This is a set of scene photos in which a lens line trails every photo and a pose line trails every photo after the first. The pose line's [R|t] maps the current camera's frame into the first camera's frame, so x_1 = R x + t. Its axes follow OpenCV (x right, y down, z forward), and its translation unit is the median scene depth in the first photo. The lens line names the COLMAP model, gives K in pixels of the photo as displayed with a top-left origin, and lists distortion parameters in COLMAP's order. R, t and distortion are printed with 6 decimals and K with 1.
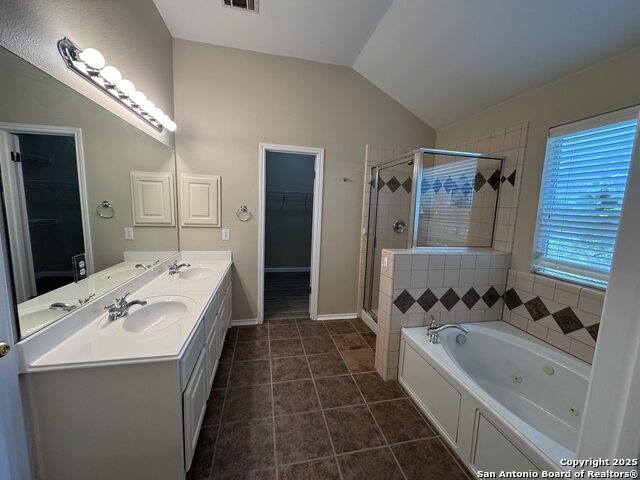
lens RADIAL K [[255.3, 0, 319.3], [0, 255.3, 238.5], [0, 0, 1]] dist [-0.003381, 0.000356]
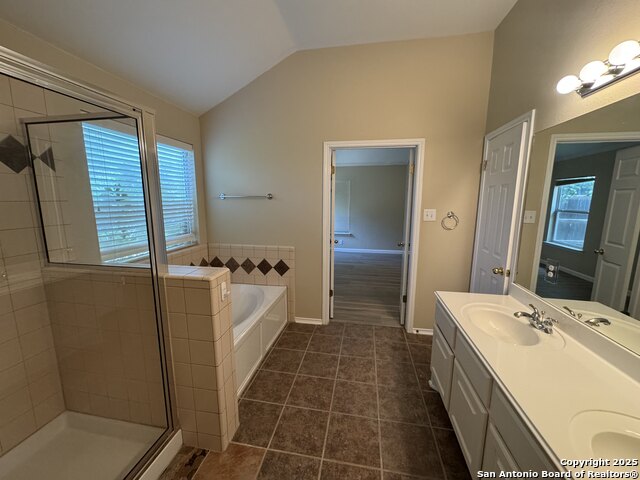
lens RADIAL K [[255.3, 0, 319.3], [0, 255.3, 238.5], [0, 0, 1]] dist [-0.003381, 0.000356]
pose [[-0.920924, -0.098091, 0.377197, -0.264062], [0.013045, 0.959510, 0.281372, -0.267913], [-0.389524, 0.264043, -0.882356, 1.736730]]
